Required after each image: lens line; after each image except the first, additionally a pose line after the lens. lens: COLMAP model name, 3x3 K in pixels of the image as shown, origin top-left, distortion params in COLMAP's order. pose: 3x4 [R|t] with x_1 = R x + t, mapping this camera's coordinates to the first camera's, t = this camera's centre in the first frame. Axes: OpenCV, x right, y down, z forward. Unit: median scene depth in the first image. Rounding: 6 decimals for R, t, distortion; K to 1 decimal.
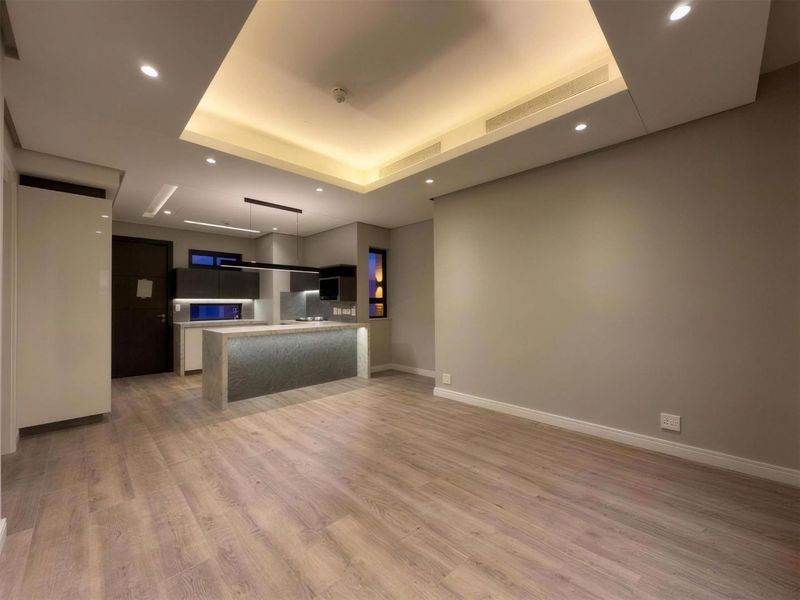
lens RADIAL K [[325.4, 0, 404.4], [0, 325.4, 297.9], [0, 0, 1]] dist [-0.005924, -0.000142]
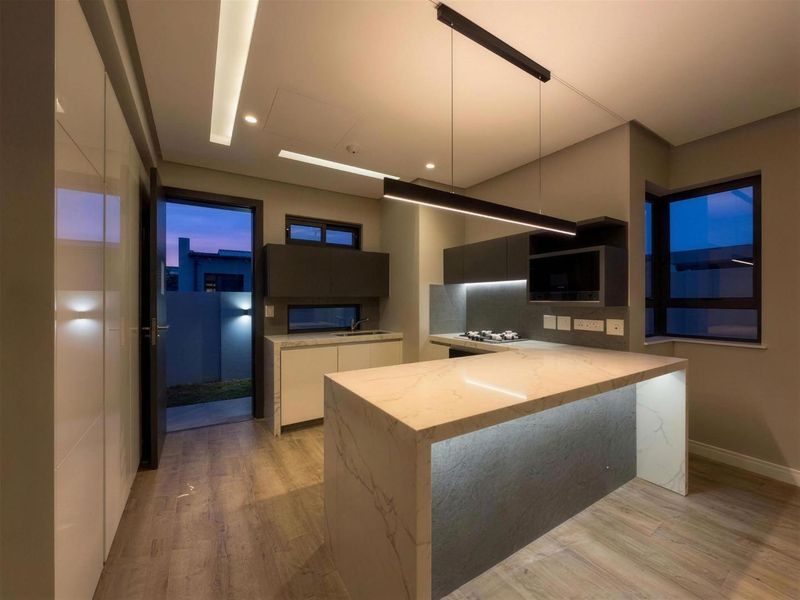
lens RADIAL K [[325.4, 0, 402.8], [0, 325.4, 299.1], [0, 0, 1]] dist [-0.005924, -0.000142]
pose [[0.975038, 0.003804, -0.222005, -0.331825], [-0.001942, 0.999961, 0.008602, 0.001515], [0.222029, -0.007956, 0.975008, 0.477533]]
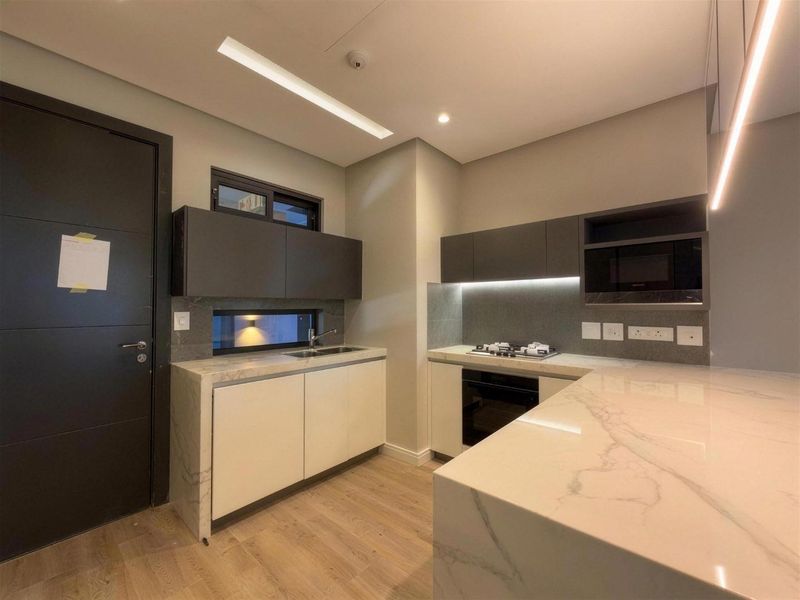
lens RADIAL K [[325.4, 0, 398.5], [0, 325.4, 300.5], [0, 0, 1]] dist [-0.005924, -0.000142]
pose [[0.997755, 0.006810, 0.066625, -0.491622], [-0.006159, 0.999931, -0.009981, 0.009339], [-0.066688, 0.009548, 0.997728, 0.633567]]
